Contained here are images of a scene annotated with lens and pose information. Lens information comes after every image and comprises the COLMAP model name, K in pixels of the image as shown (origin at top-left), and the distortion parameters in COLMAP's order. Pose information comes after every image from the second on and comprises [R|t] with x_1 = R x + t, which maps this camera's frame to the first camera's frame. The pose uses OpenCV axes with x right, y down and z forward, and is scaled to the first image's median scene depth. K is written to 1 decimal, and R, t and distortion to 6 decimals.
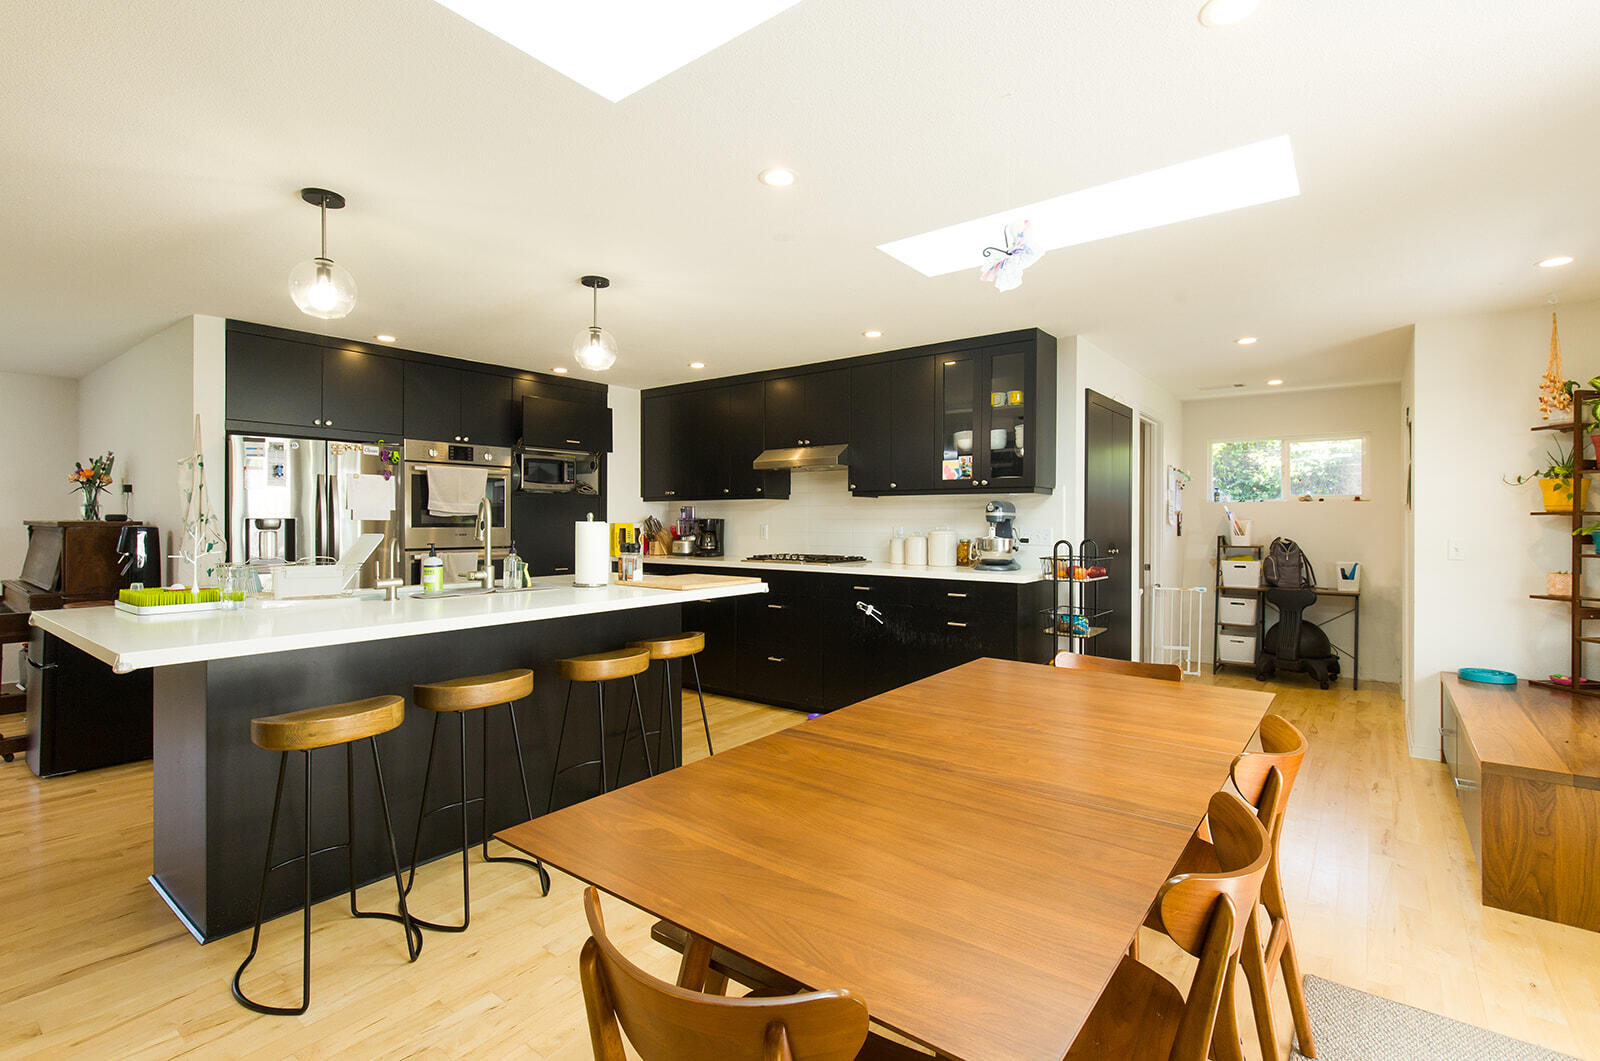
lens RADIAL K [[742.4, 0, 827.7], [0, 742.4, 523.8], [0, 0, 1]] dist [0.011504, 0.000072]
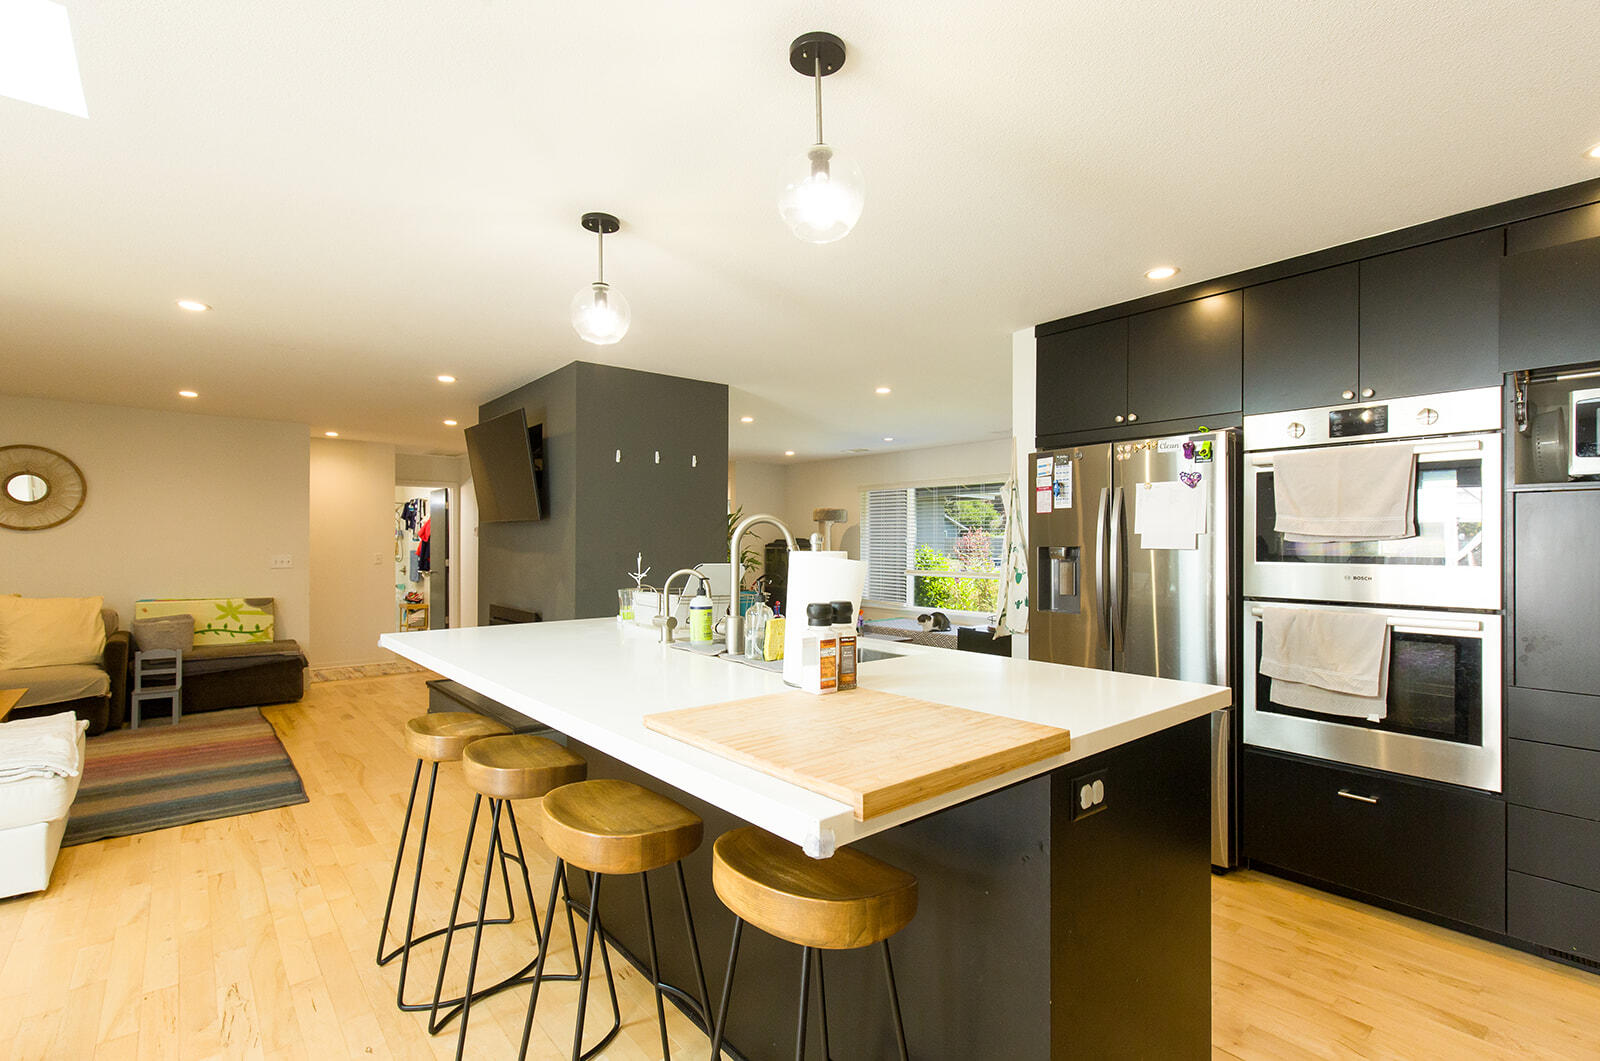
lens RADIAL K [[738.0, 0, 796.3], [0, 738.0, 542.7], [0, 0, 1]] dist [0.002099, -0.000248]
pose [[-0.242735, -0.003031, -0.970088, 0.211919], [-0.009636, 0.999953, -0.000713, -0.011475], [0.970045, 0.009175, -0.242753, 1.480157]]
